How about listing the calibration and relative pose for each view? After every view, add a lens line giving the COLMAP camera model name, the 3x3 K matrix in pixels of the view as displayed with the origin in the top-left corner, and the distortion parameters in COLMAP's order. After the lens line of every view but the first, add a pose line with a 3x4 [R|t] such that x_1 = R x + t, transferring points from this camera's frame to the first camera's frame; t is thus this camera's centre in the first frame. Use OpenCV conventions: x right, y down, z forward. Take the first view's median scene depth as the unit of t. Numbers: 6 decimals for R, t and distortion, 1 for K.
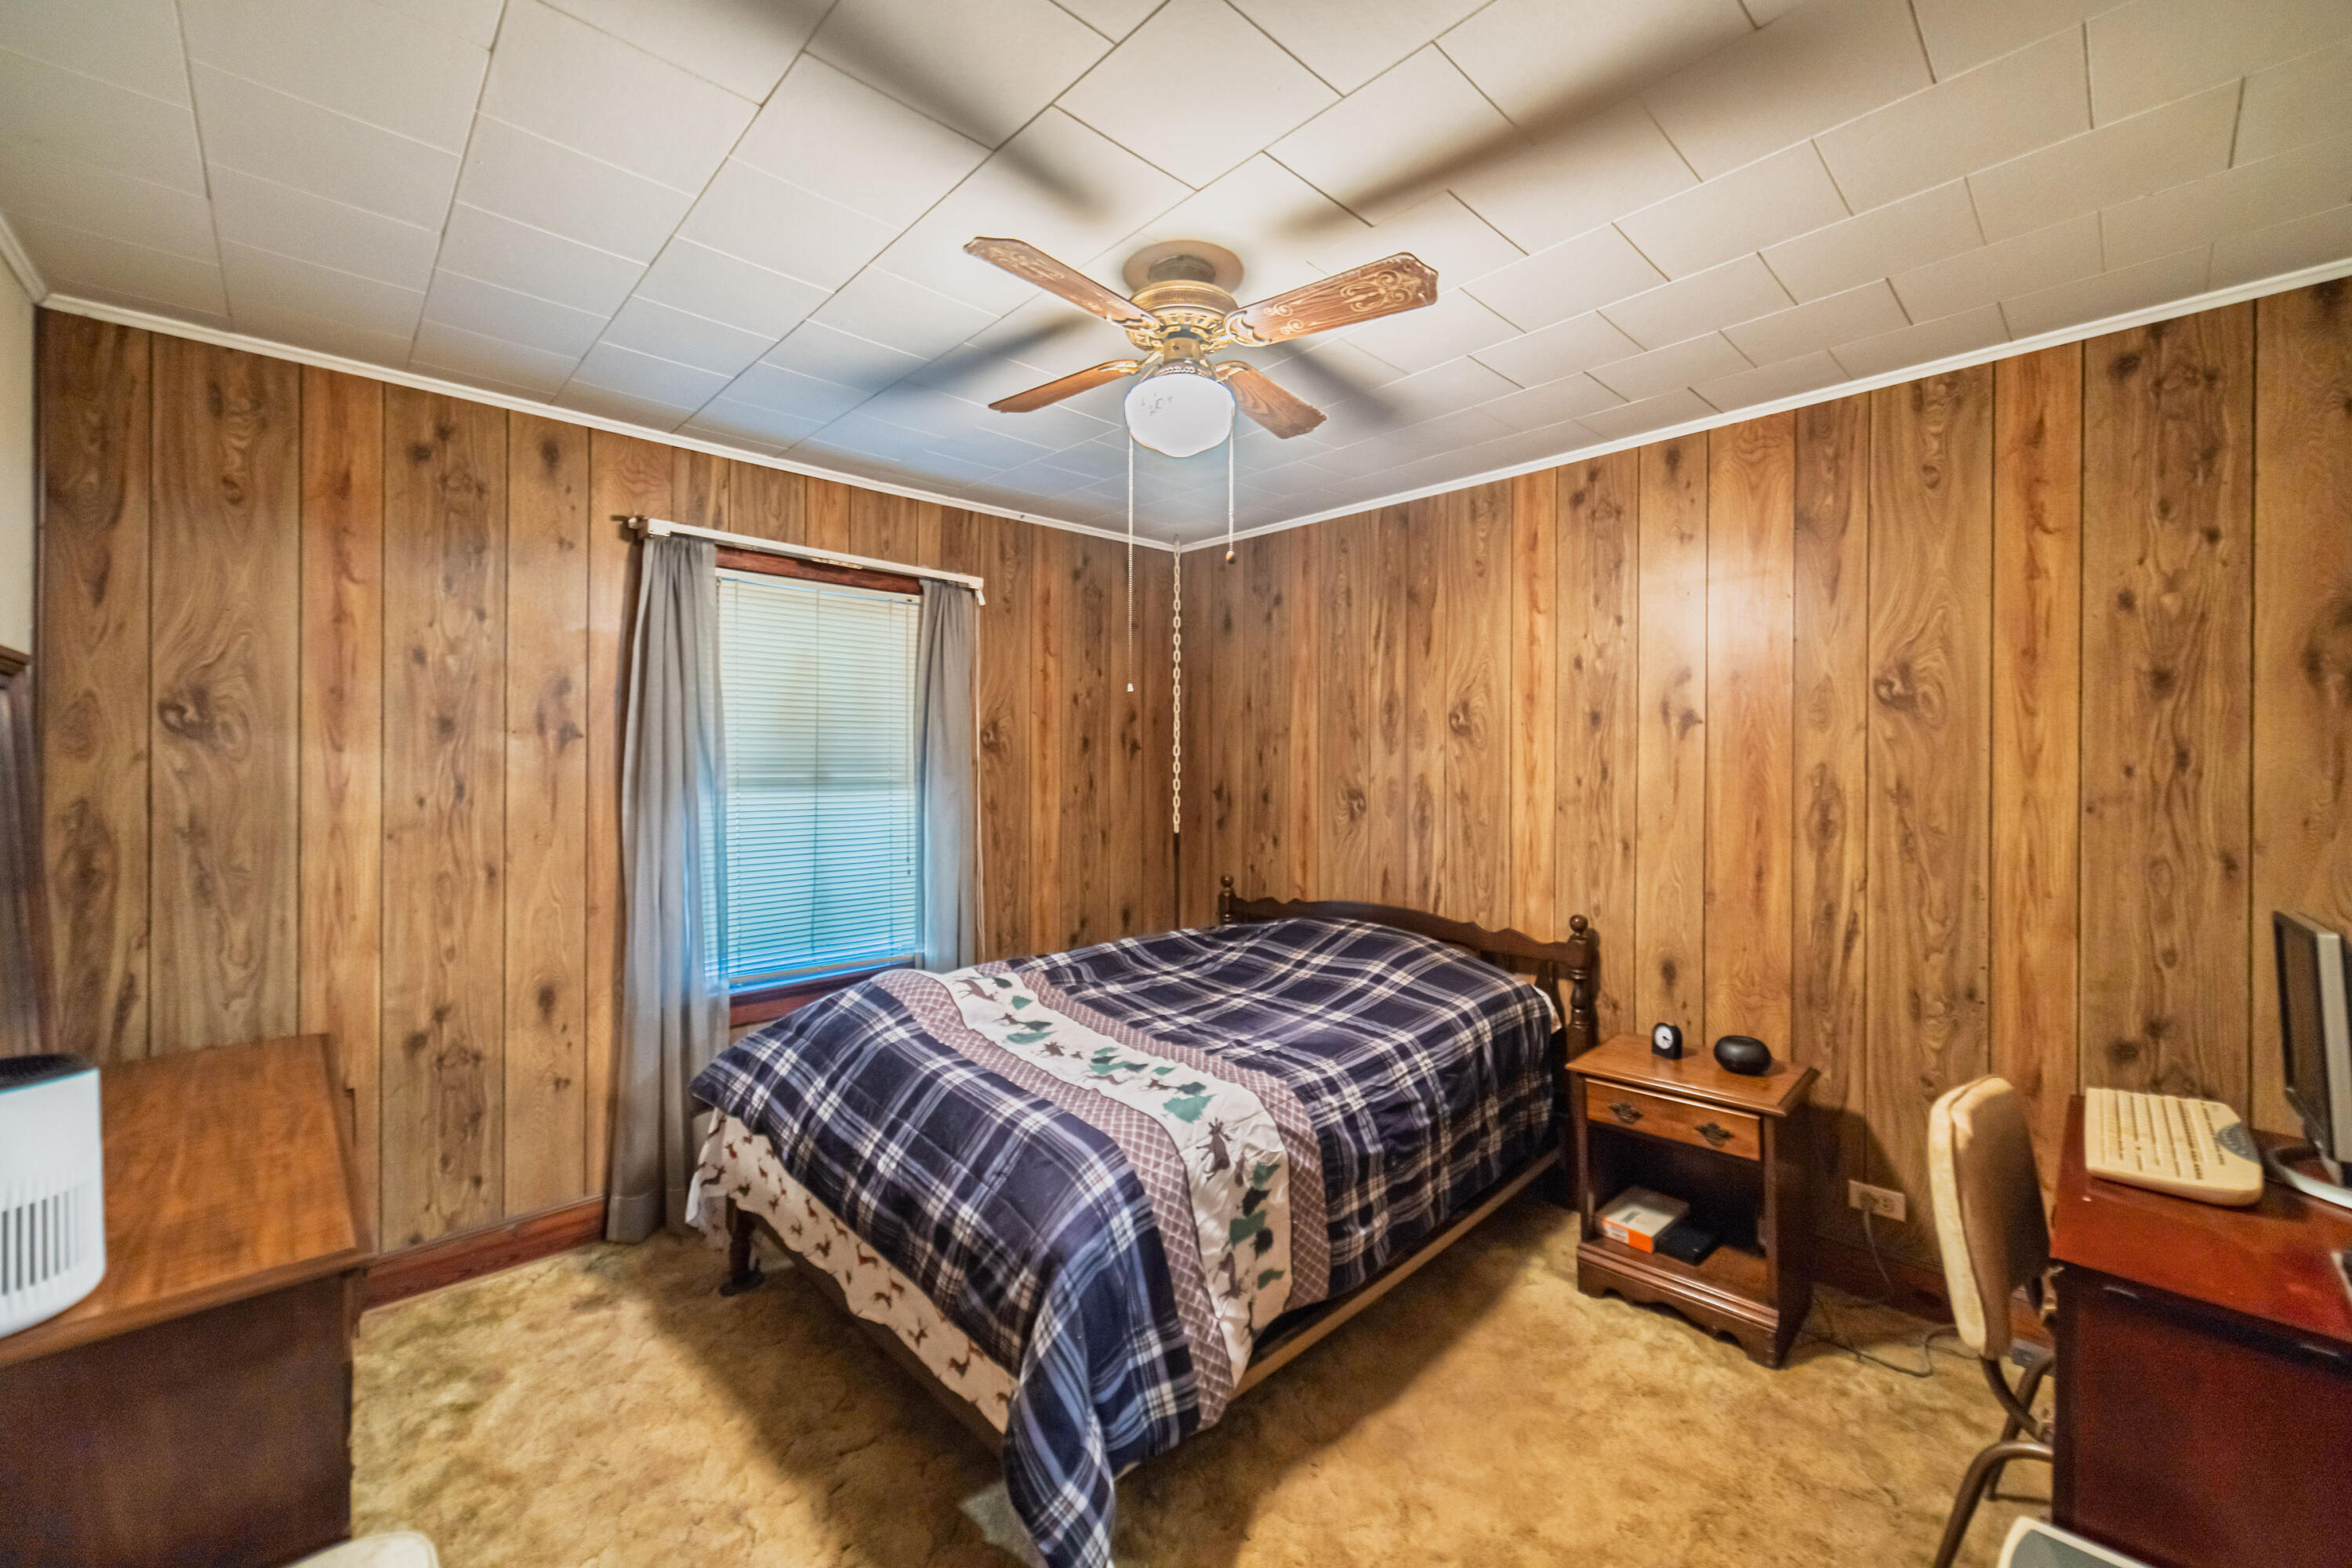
lens RADIAL K [[934.6, 0, 1180.9], [0, 934.6, 763.0], [0, 0, 1]] dist [0.007955, 0.000132]
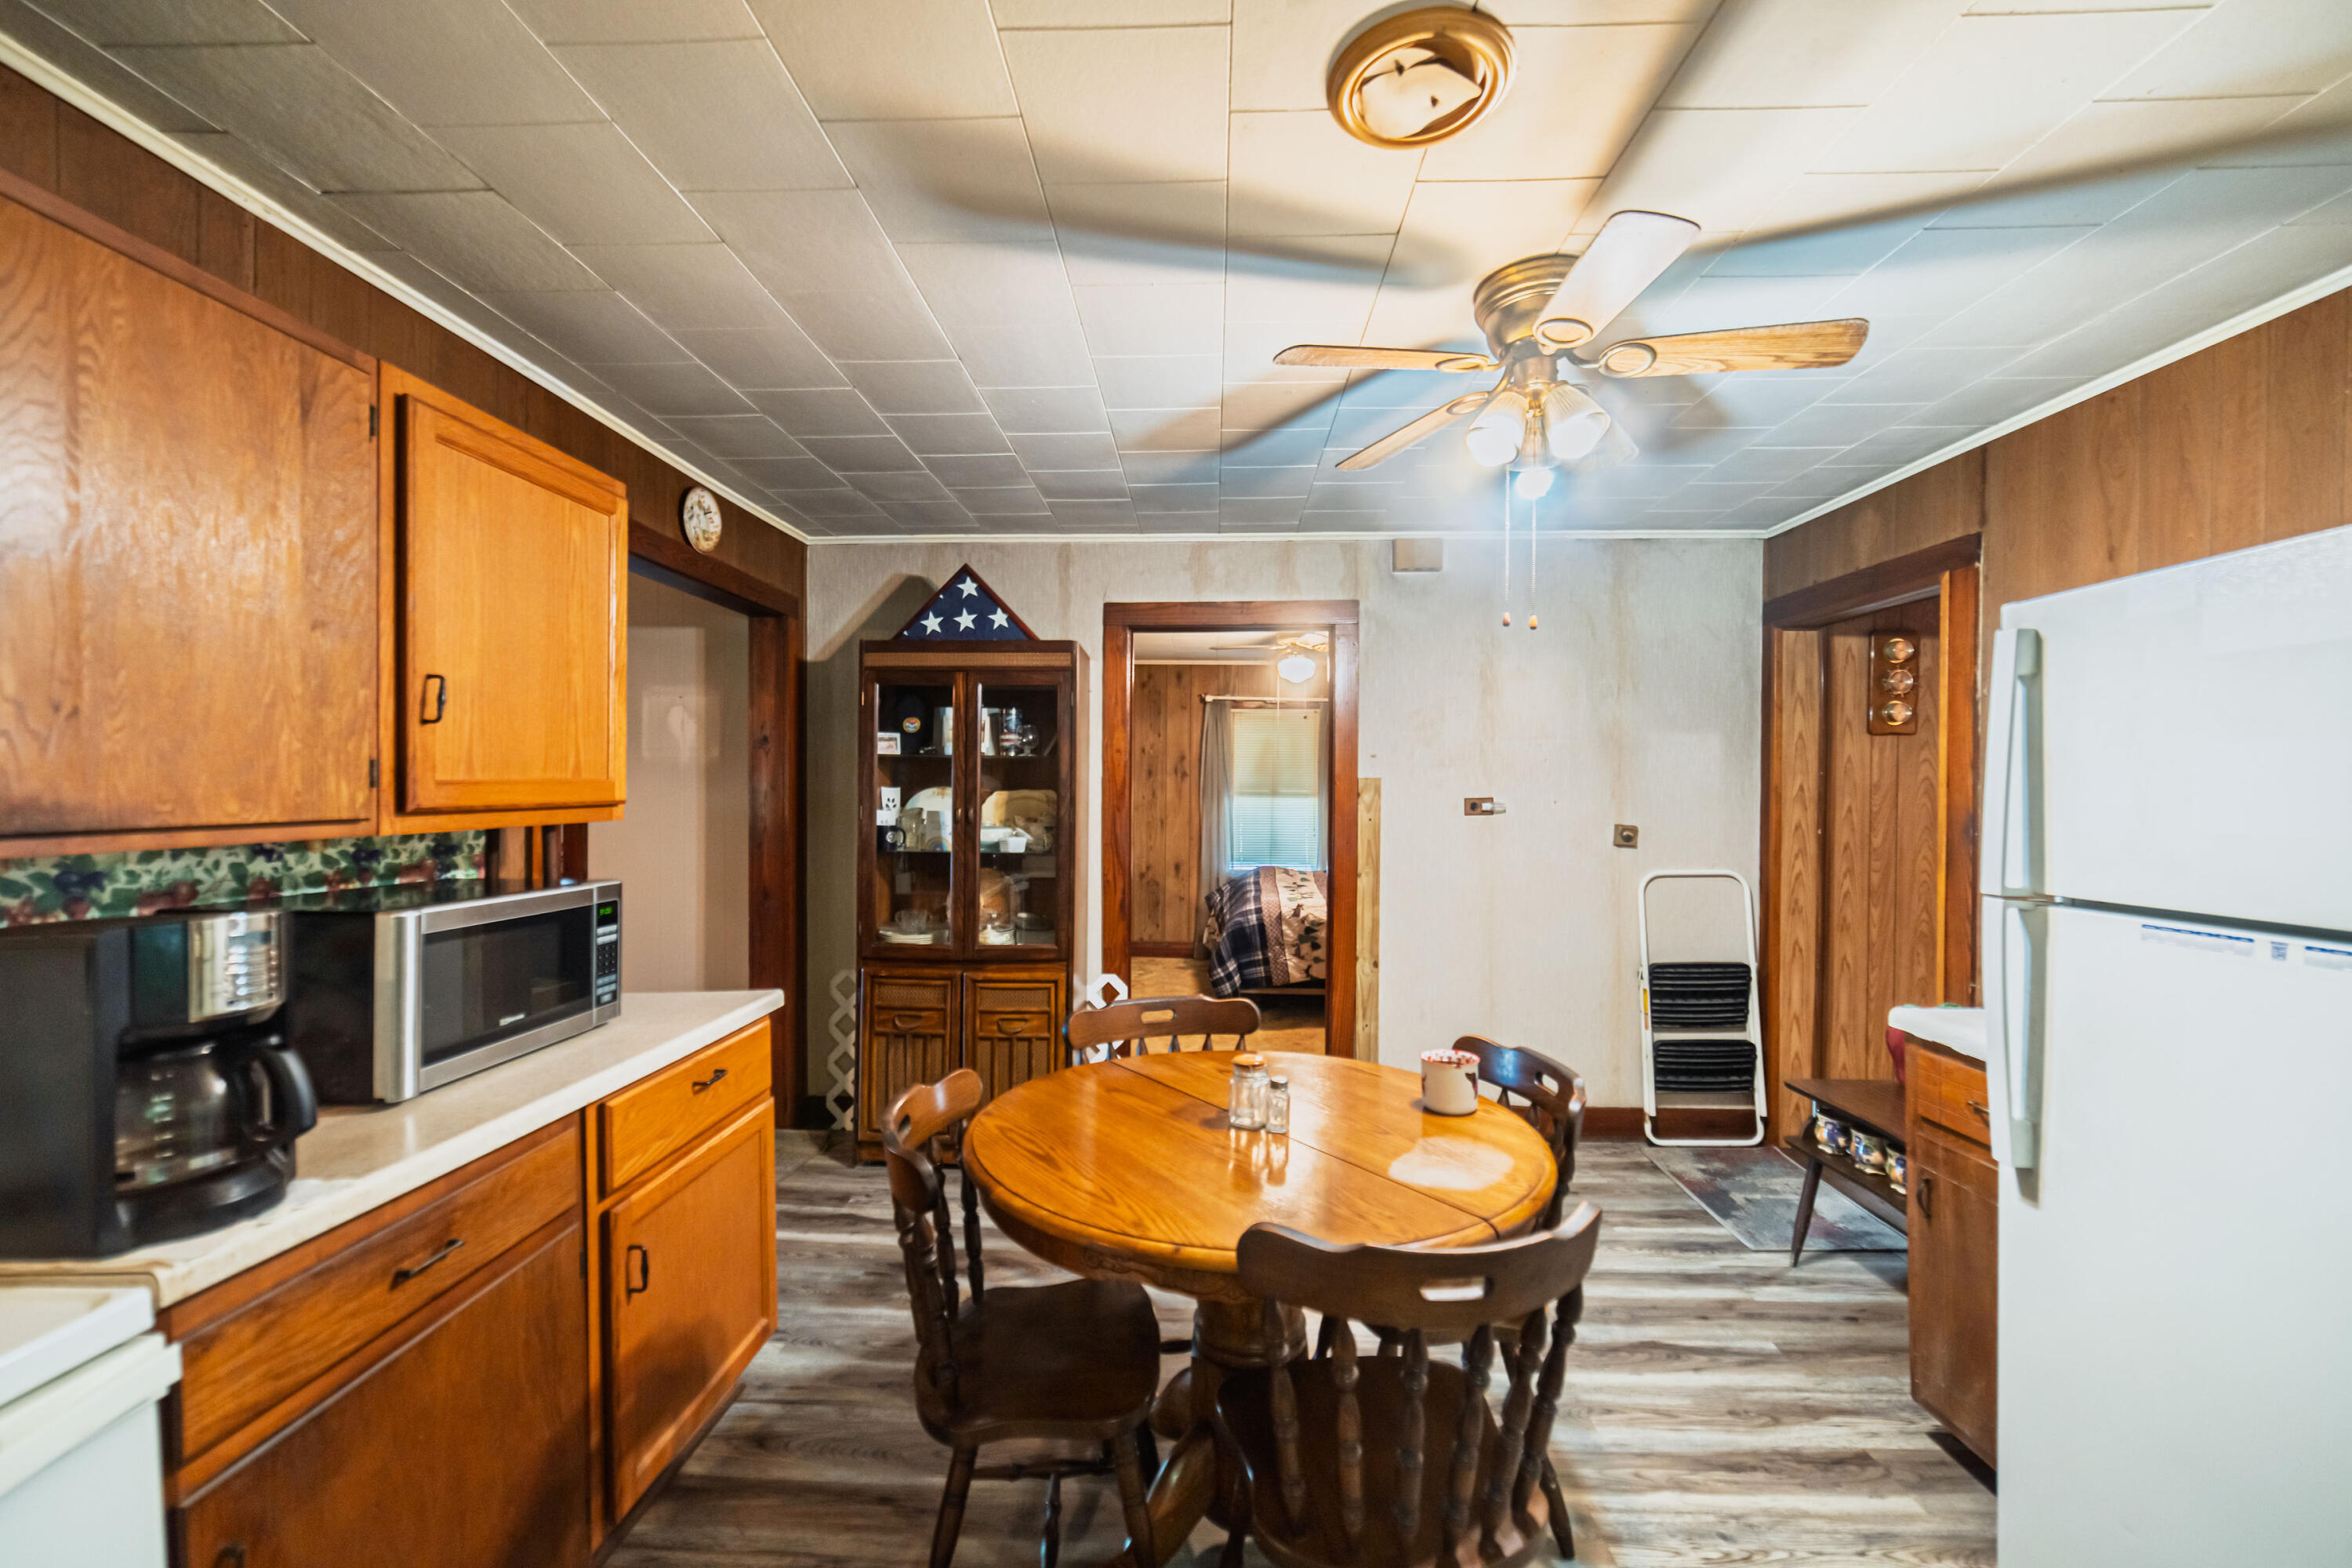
lens RADIAL K [[908.0, 0, 1176.0], [0, 908.0, 784.0], [0, 0, 1]] dist [0.000535, 0.000425]
pose [[0.698576, -0.000864, -0.715535, 1.321262], [-0.004652, 0.999973, -0.005749, 0.012725], [0.715521, 0.007345, 0.698553, -0.949750]]
